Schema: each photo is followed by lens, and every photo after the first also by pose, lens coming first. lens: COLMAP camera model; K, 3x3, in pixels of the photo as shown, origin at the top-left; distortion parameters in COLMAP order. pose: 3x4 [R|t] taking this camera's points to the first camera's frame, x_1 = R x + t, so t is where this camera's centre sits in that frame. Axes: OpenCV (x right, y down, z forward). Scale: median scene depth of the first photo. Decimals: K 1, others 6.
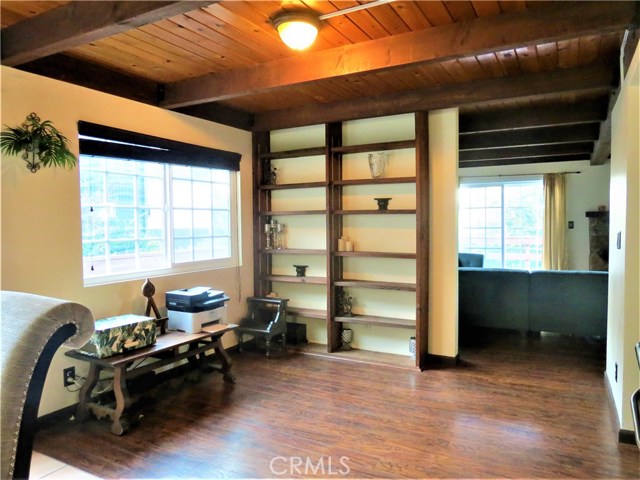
lens RADIAL K [[452.5, 0, 320.0], [0, 452.5, 240.0], [0, 0, 1]] dist [-0.010858, -0.002241]
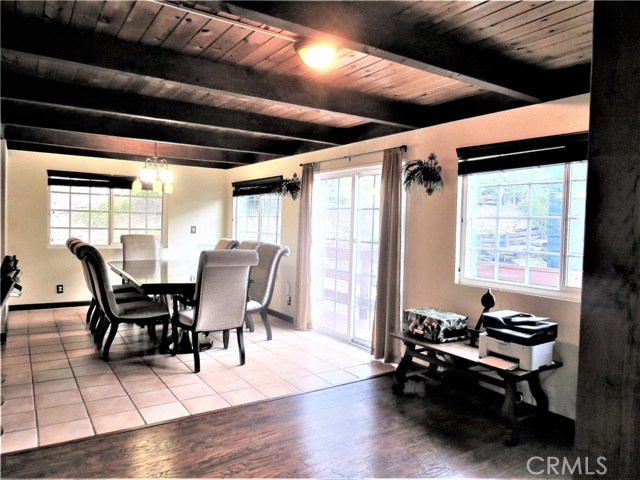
lens RADIAL K [[452.5, 0, 320.0], [0, 452.5, 240.0], [0, 0, 1]] dist [-0.010858, -0.002241]
pose [[-0.457820, 0.026266, -0.888657, 0.773220], [-0.059204, 0.996444, 0.059953, -0.069763], [0.887072, 0.080060, -0.454637, 1.294693]]
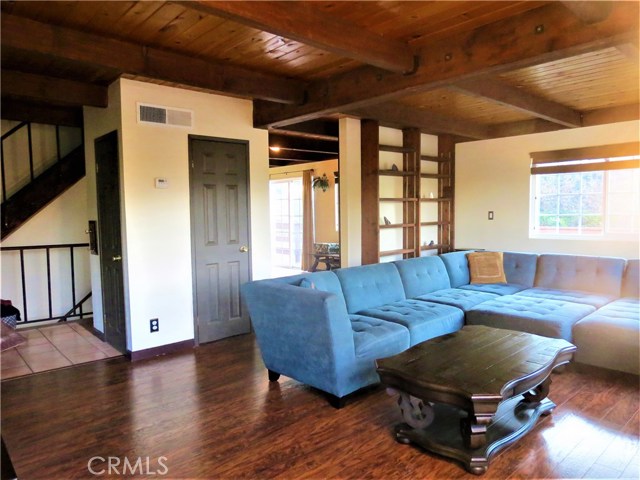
lens RADIAL K [[452.5, 0, 320.0], [0, 452.5, 240.0], [0, 0, 1]] dist [-0.010858, -0.002241]
pose [[-0.319538, 0.080494, -0.944148, 2.302344], [-0.022764, 0.995446, 0.092572, -0.105716], [0.947300, 0.051073, -0.316250, 1.906607]]
